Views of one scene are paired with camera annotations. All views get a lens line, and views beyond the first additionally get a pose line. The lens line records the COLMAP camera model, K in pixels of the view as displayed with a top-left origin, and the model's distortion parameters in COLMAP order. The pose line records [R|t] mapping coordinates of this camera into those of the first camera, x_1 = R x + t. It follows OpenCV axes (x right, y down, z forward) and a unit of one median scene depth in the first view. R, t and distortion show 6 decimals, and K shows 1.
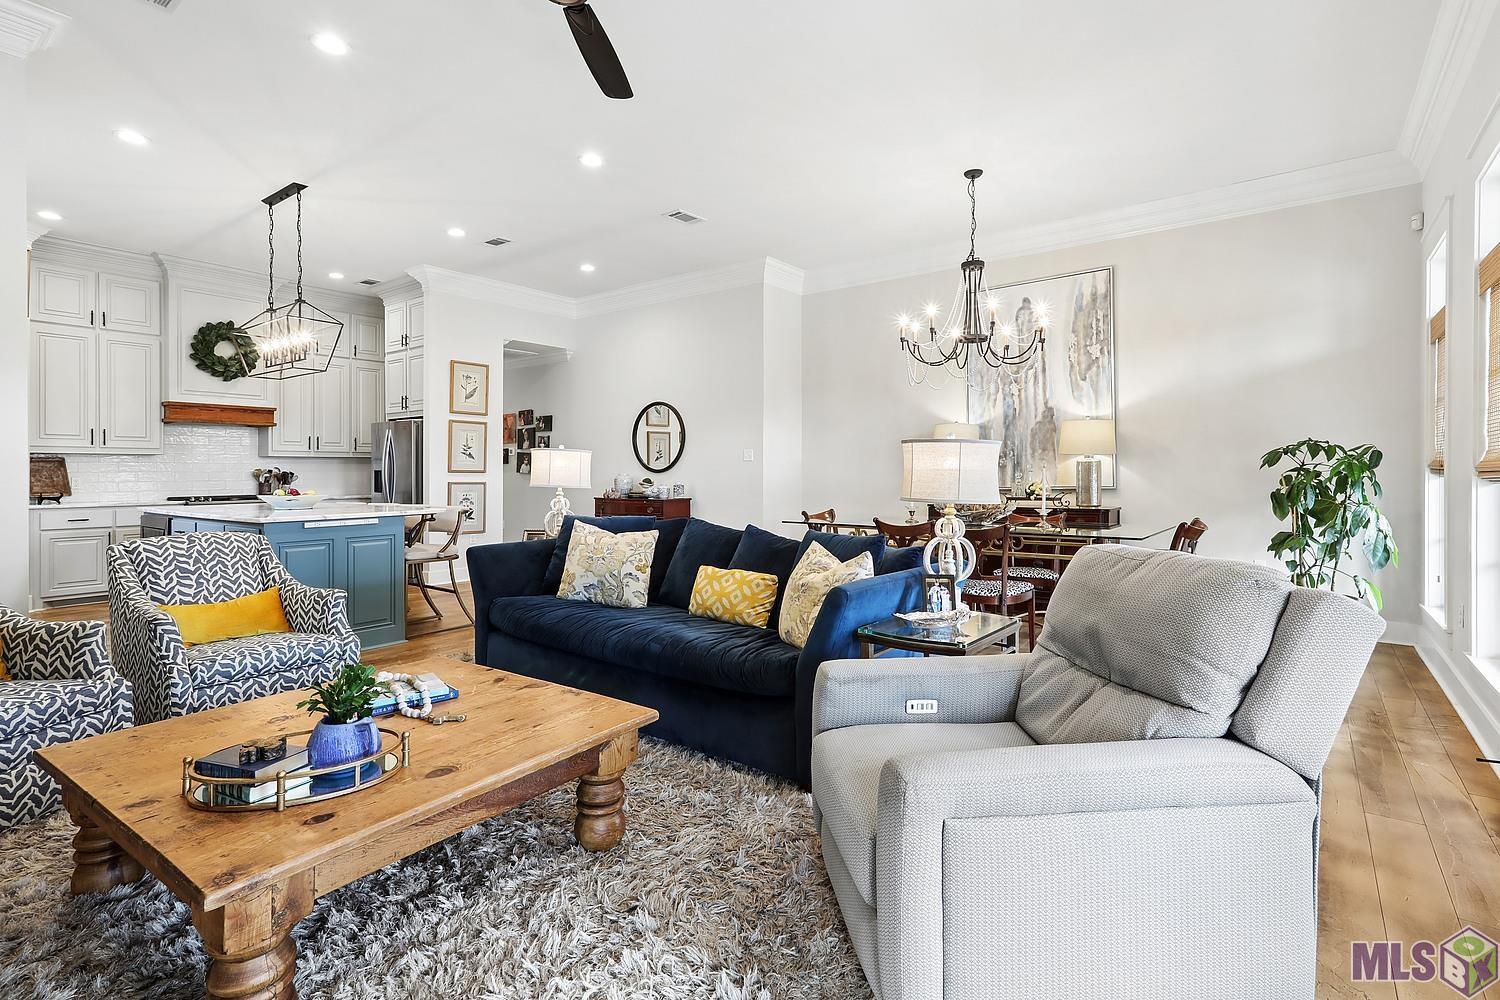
lens RADIAL K [[724.6, 0, 767.6], [0, 724.6, 475.9], [0, 0, 1]] dist [-0.020037, 0.015960]
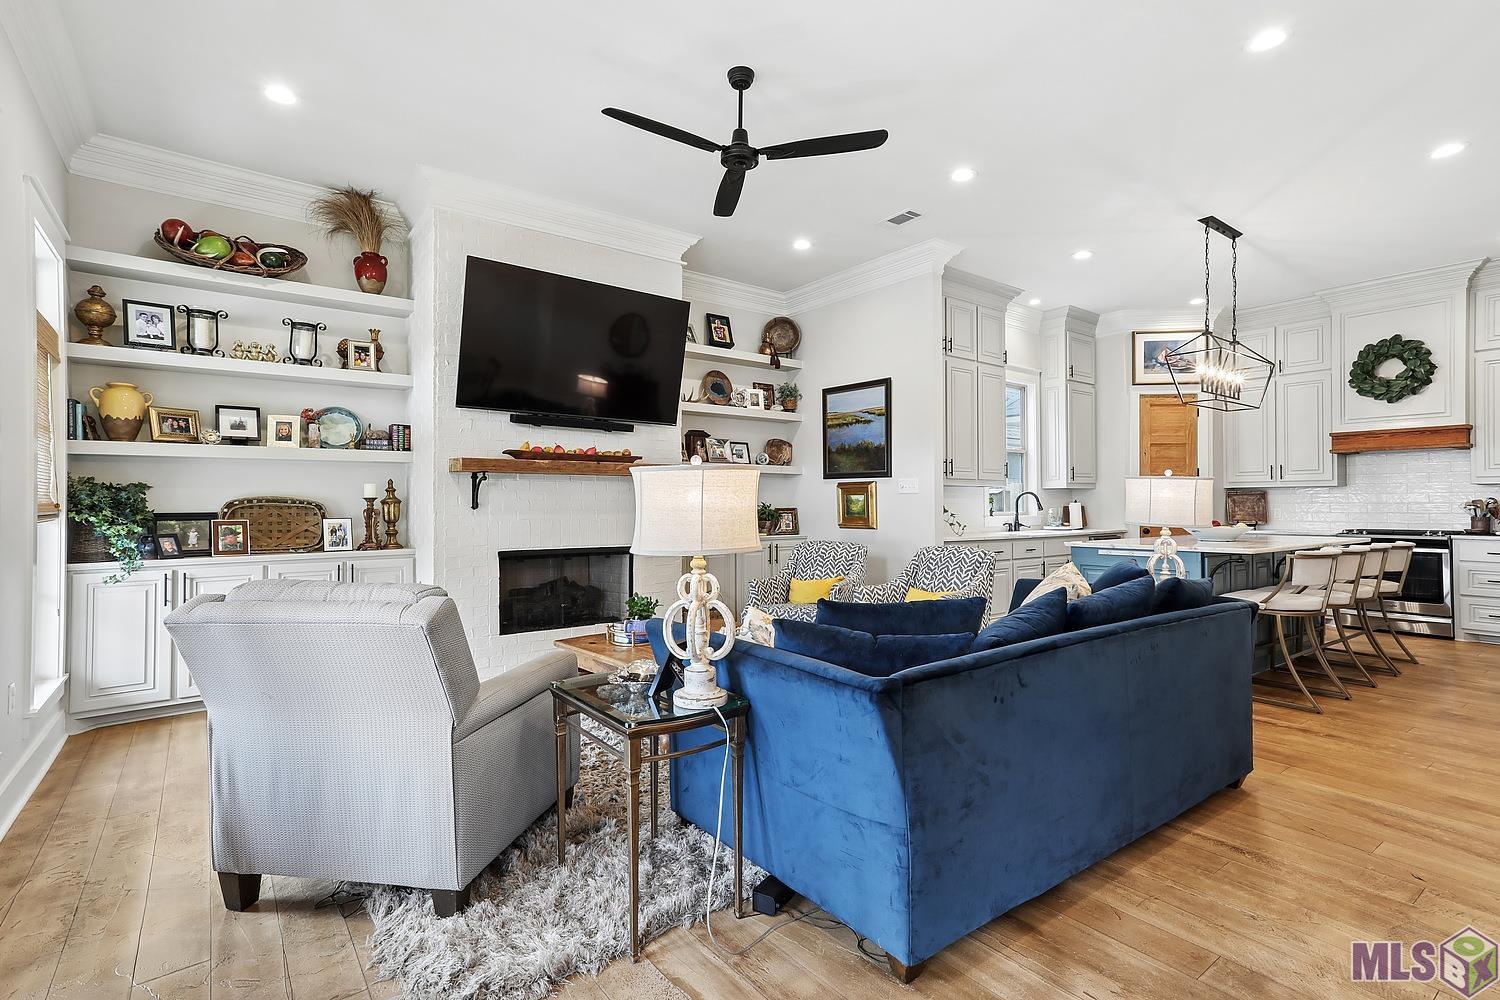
lens RADIAL K [[724.6, 0, 733.6], [0, 724.6, 491.1], [0, 0, 1]] dist [-0.020037, 0.015960]
pose [[-0.308236, -0.016446, -0.951168, 0.369620], [-0.003151, 0.999863, -0.016267, -0.003318], [0.951305, -0.002017, -0.308246, 0.500237]]
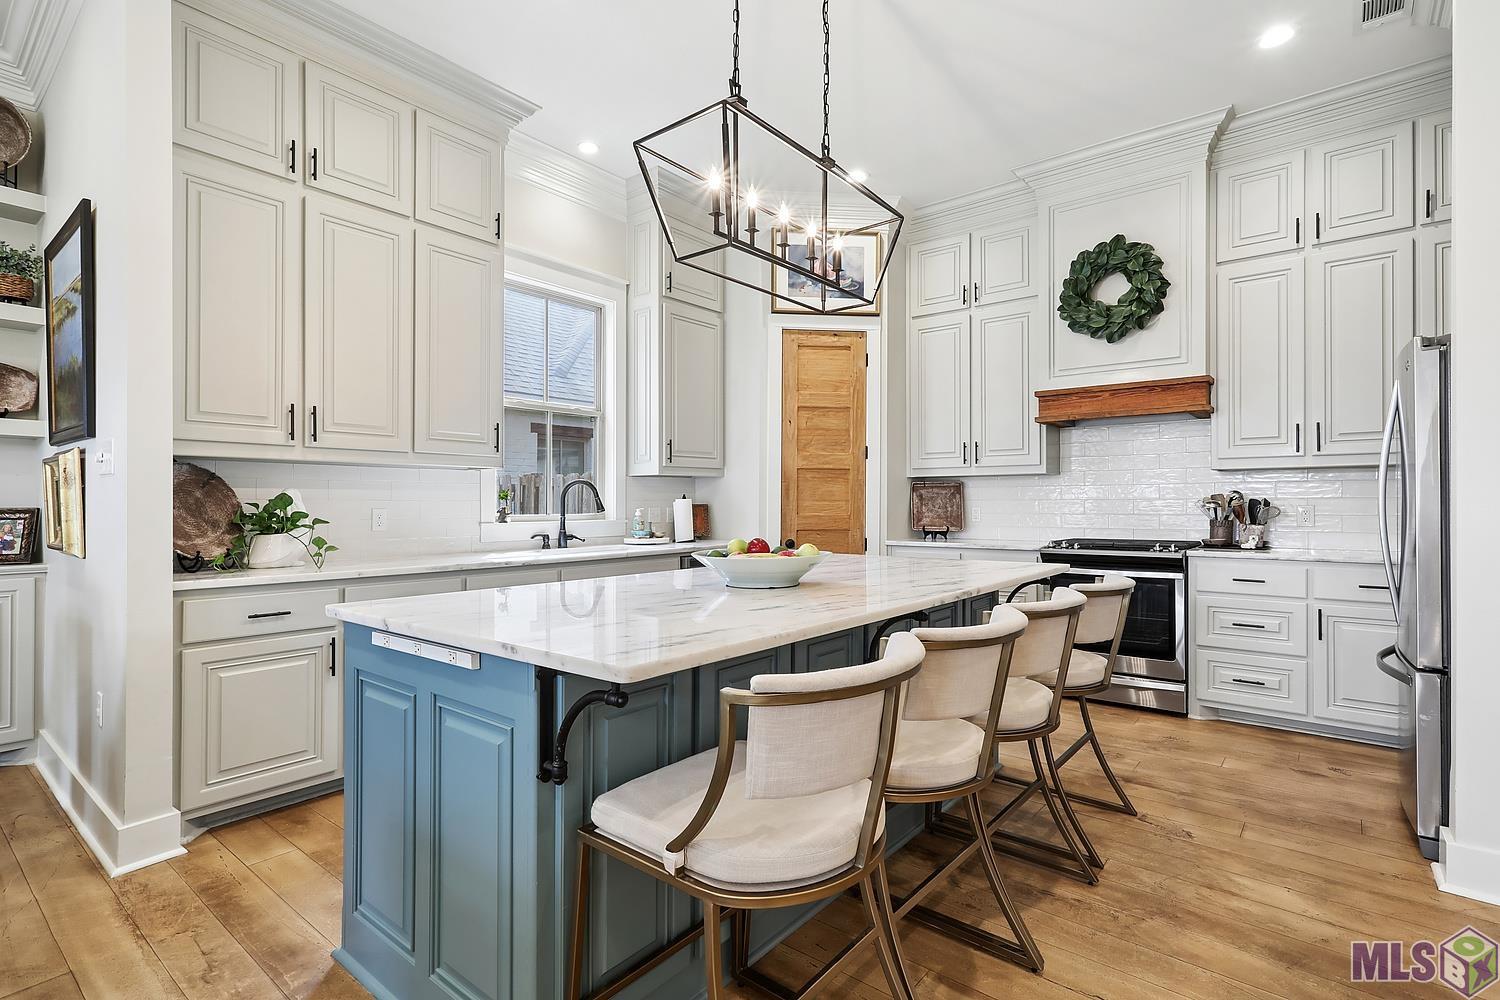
lens RADIAL K [[724.6, 0, 748.4], [0, 724.6, 496.4], [0, 0, 1]] dist [-0.020037, 0.015960]
pose [[-0.065969, -0.004227, -0.997813, -0.159013], [-0.001093, 0.999991, -0.004164, -0.005258], [0.997821, 0.000816, -0.065973, 0.760057]]
